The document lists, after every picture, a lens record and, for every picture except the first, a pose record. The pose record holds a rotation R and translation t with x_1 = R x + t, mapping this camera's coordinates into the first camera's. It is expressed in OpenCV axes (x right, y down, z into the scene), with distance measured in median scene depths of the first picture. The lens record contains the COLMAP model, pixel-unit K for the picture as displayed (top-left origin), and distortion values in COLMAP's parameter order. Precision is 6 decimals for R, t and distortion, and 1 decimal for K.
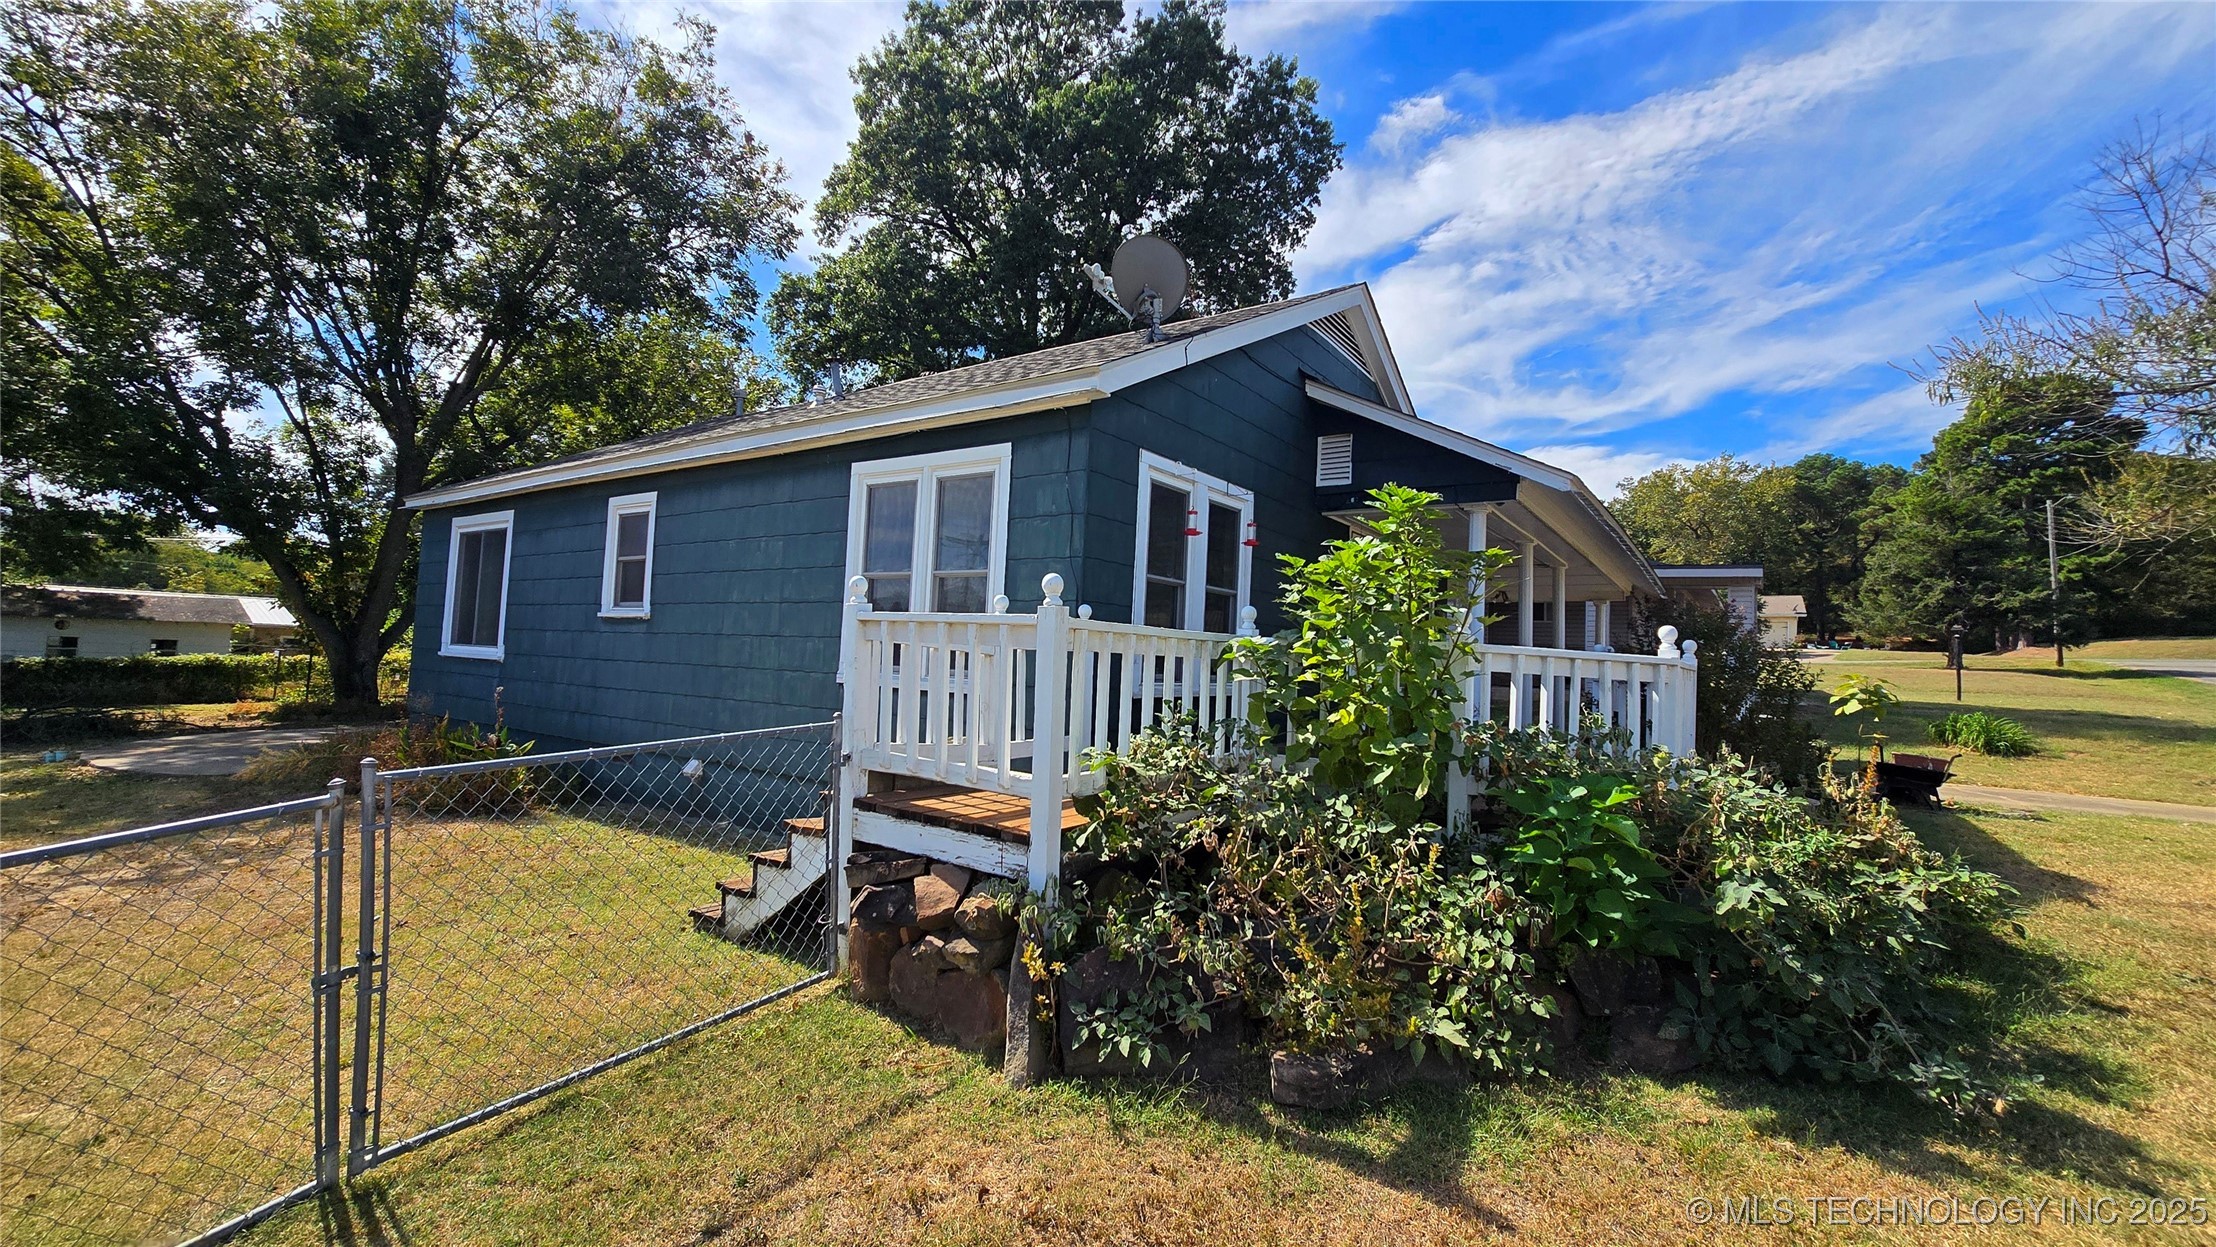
lens RADIAL K [[920.1, 0, 1108.0], [0, 920.1, 623.5], [0, 0, 1]] dist [0.017799, -0.000069]
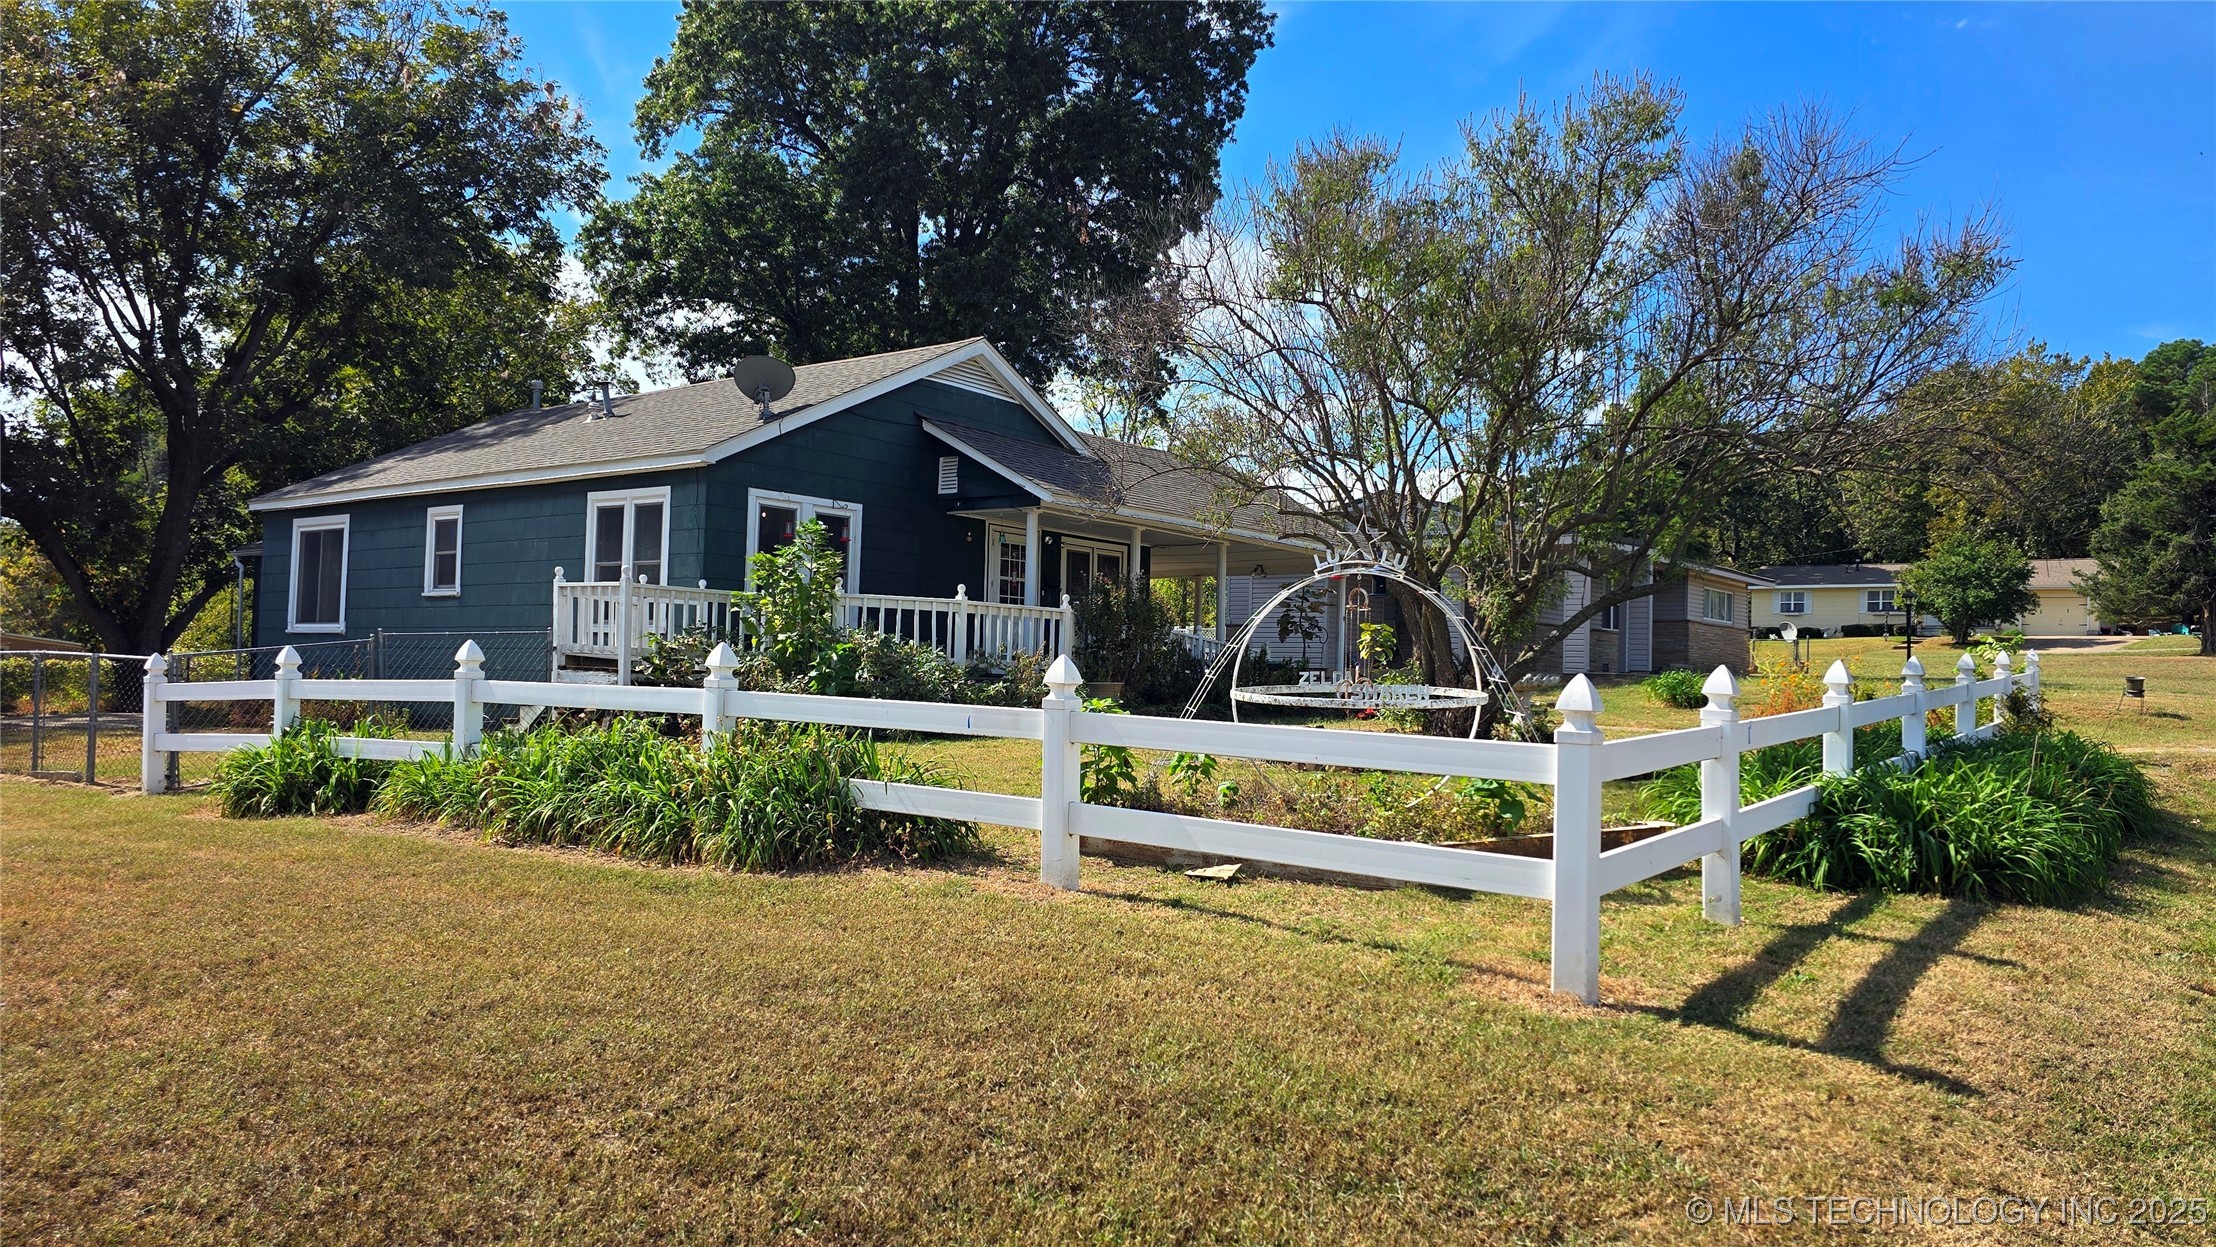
lens RADIAL K [[1476.5, 0, 1112.6], [0, 1476.5, 643.2], [0, 0, 1]] dist [0.052424, -0.004014]
pose [[0.999155, -0.015136, -0.038215, 0.229391], [0.015702, 0.999771, 0.014559, 0.019259], [0.037986, -0.015147, 0.999163, -0.485284]]
